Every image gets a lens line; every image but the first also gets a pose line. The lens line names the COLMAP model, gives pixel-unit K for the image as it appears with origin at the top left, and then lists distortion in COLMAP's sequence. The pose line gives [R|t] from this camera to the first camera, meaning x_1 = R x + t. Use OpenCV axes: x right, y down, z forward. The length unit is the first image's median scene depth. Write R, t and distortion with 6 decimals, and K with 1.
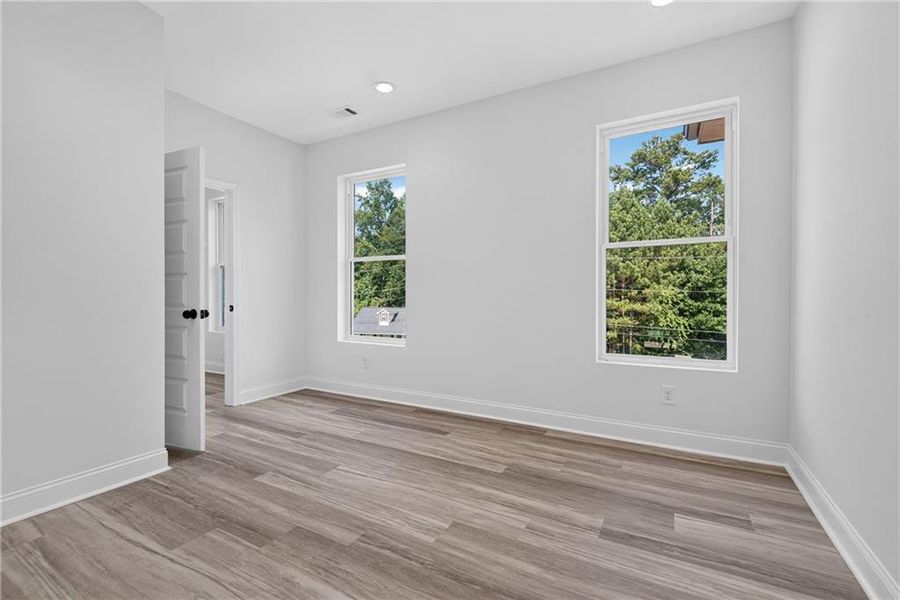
lens RADIAL K [[405.9, 0, 444.8], [0, 405.9, 298.5], [0, 0, 1]] dist [0.005171, -0.001737]
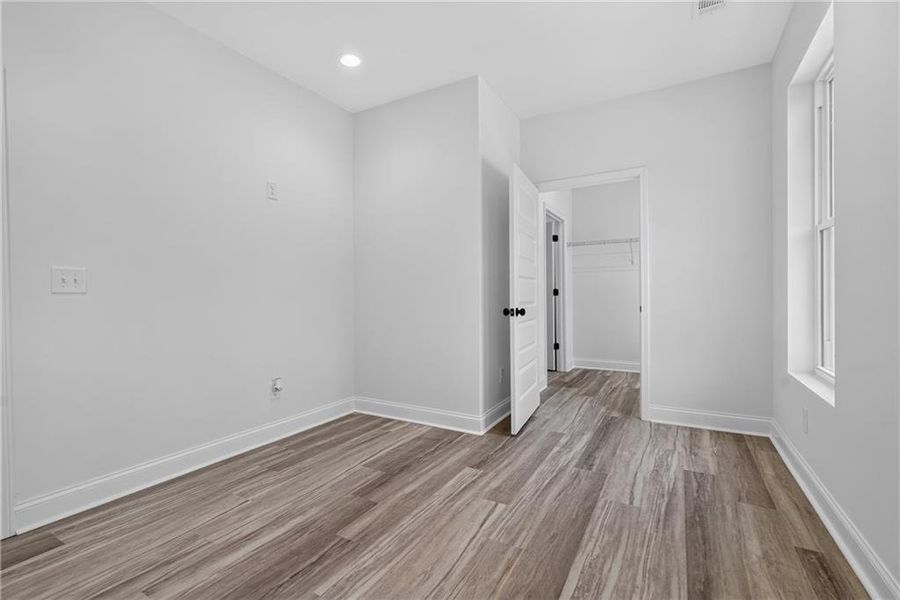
lens RADIAL K [[405.9, 0, 445.1], [0, 405.9, 295.9], [0, 0, 1]] dist [0.005171, -0.001737]
pose [[-0.002672, 0.004110, -0.999988, 0.525028], [-0.000092, 0.999992, 0.004110, -0.010946], [0.999996, 0.000103, -0.002672, 0.827634]]
